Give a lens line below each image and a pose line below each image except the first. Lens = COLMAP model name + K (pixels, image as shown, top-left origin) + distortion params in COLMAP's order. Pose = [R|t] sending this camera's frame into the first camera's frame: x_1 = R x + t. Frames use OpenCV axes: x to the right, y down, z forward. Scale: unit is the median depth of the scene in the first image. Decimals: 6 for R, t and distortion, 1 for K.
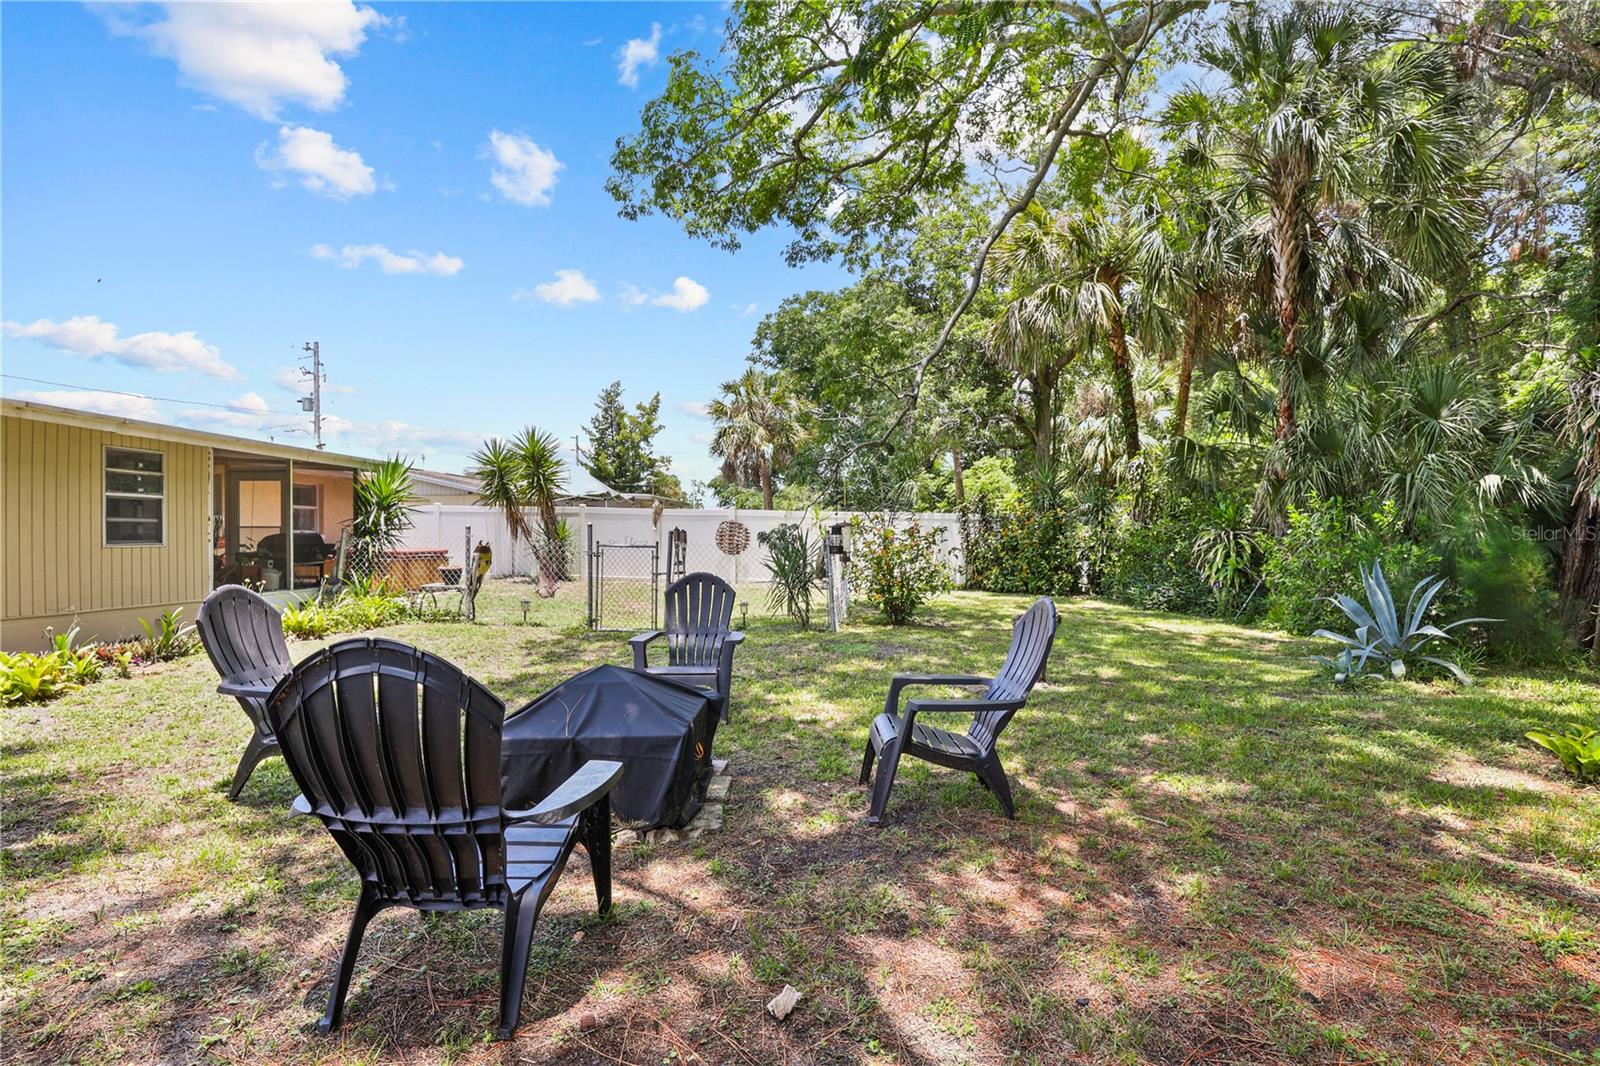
lens RADIAL K [[736.5, 0, 812.1], [0, 736.5, 556.8], [0, 0, 1]] dist [-0.039695, 0.006508]
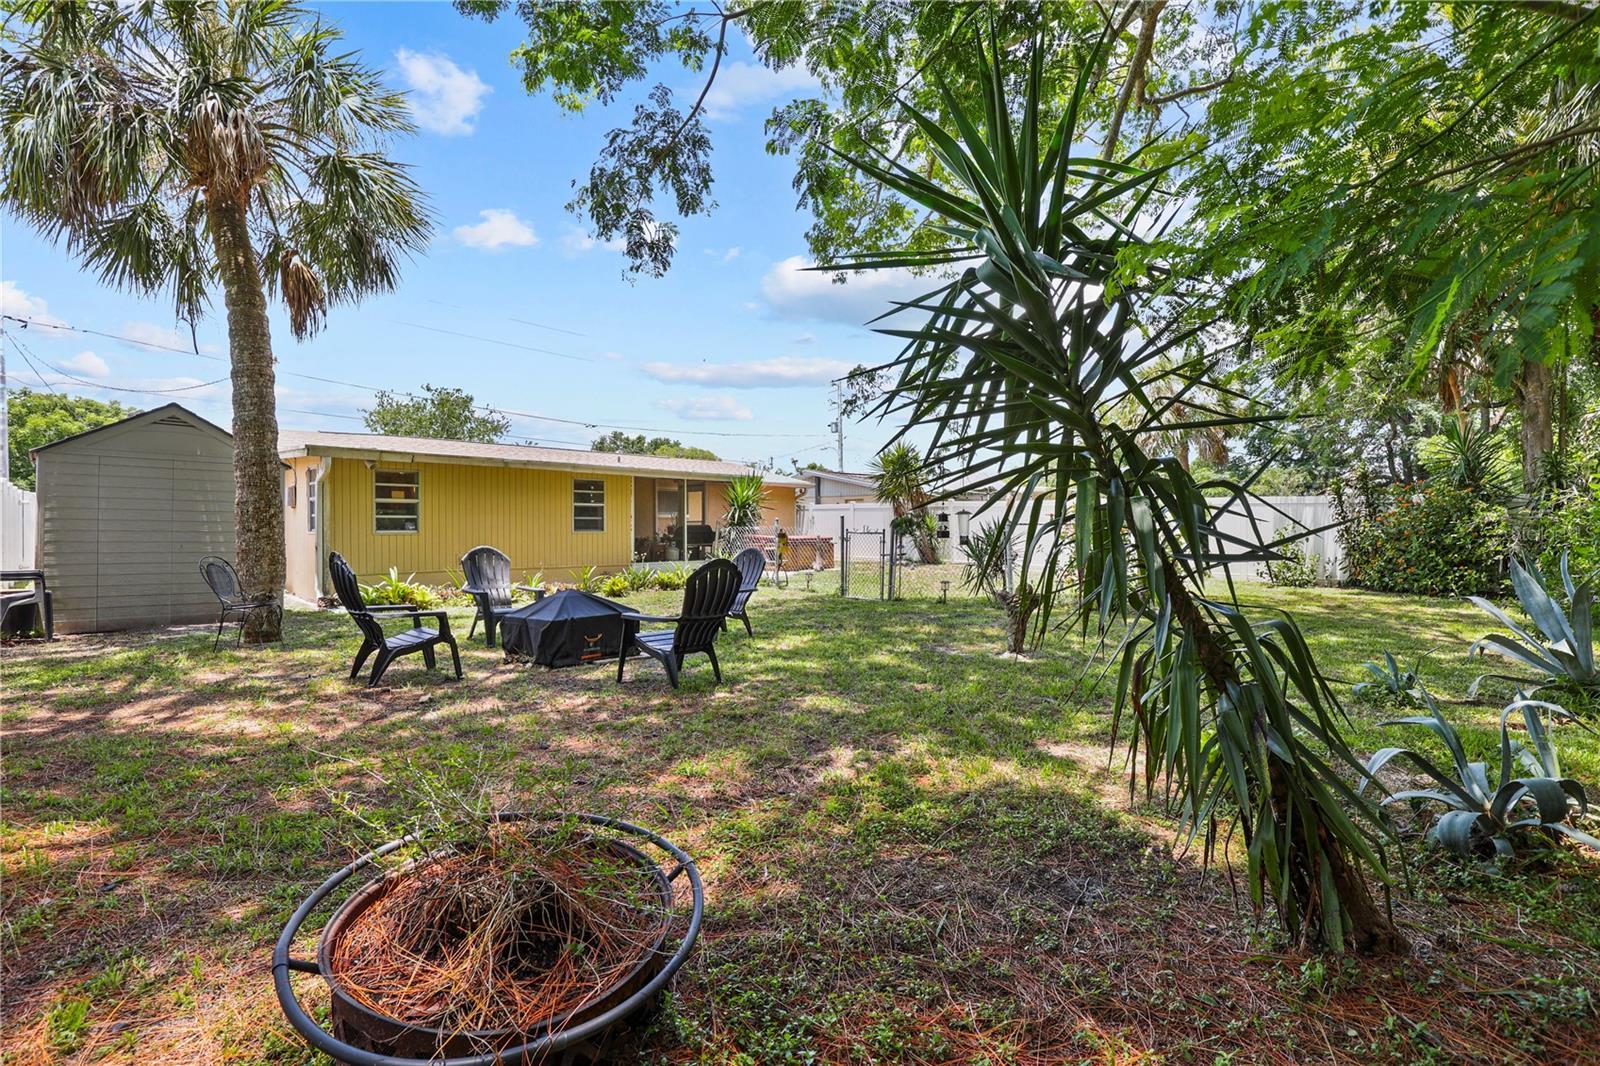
lens RADIAL K [[736.5, 0, 833.5], [0, 736.5, 545.5], [0, 0, 1]] dist [-0.039695, 0.006508]
pose [[0.758049, 0.007674, -0.652153, 0.546692], [-0.011529, 0.999932, -0.001635, 0.010375], [0.652096, 0.008759, 0.758086, -0.006376]]
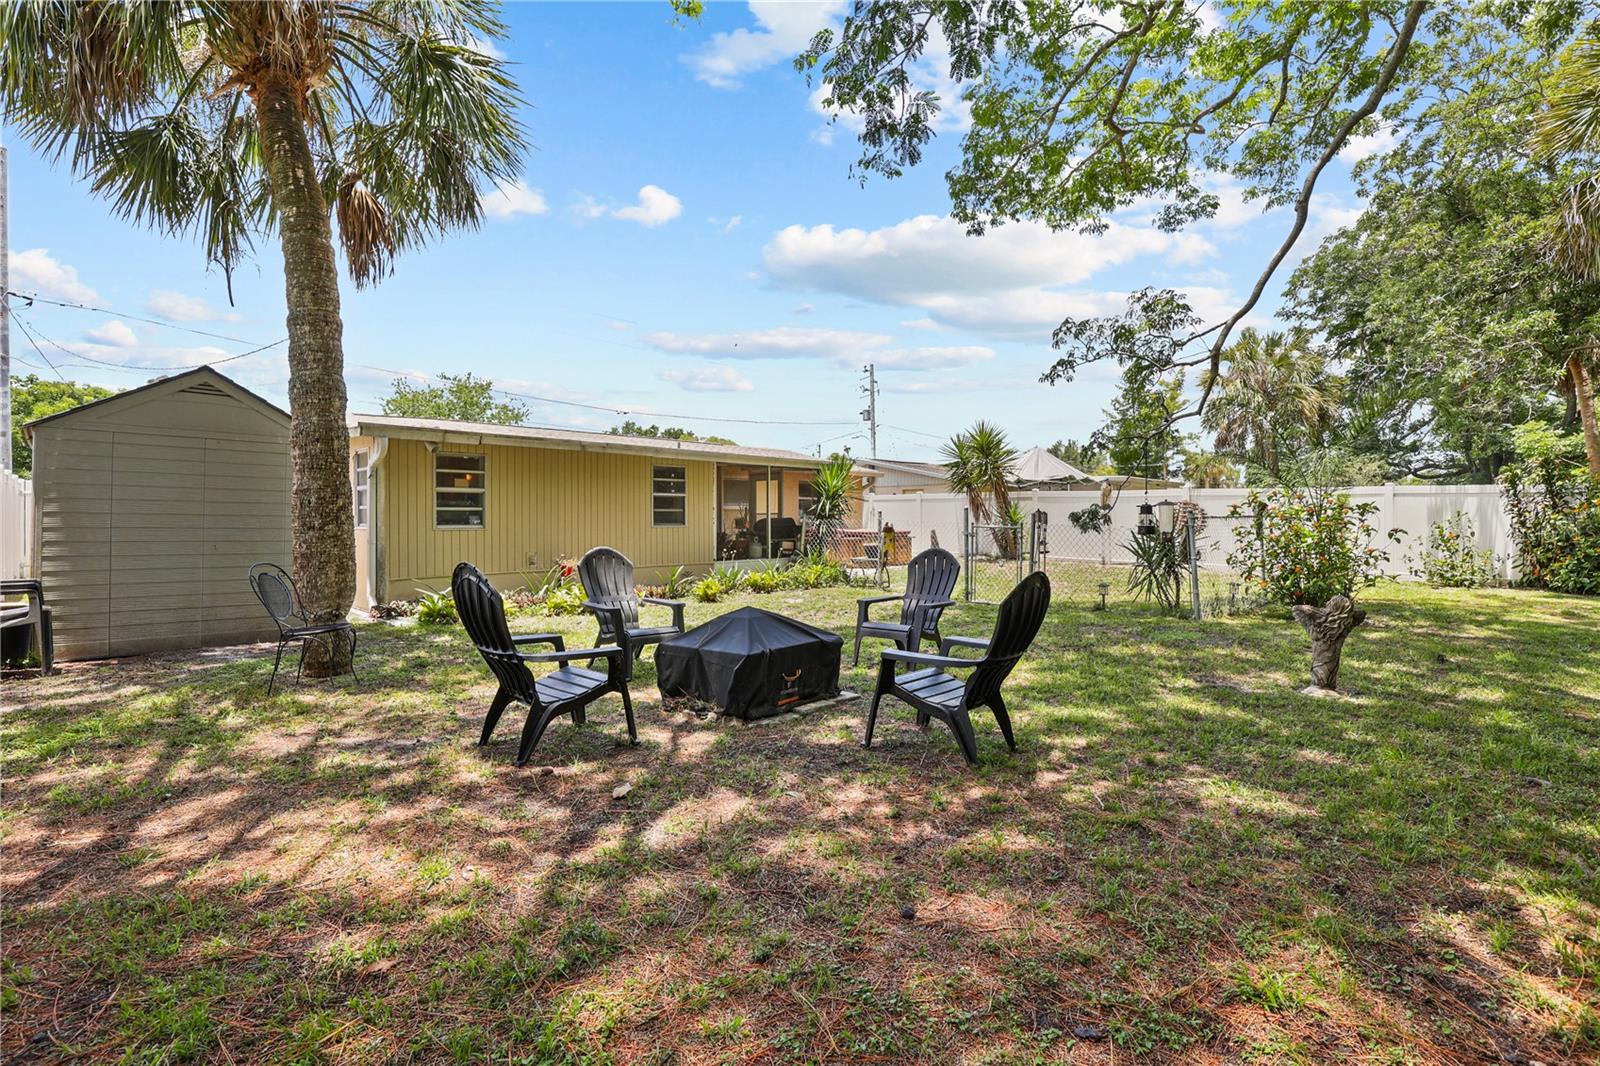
lens RADIAL K [[736.5, 0, 824.9], [0, 736.5, 533.4], [0, 0, 1]] dist [-0.039695, 0.006508]
pose [[0.750334, 0.004363, -0.661044, 0.284400], [-0.010597, 0.999929, -0.005428, 0.003660], [0.660974, 0.011078, 0.750327, 0.005405]]
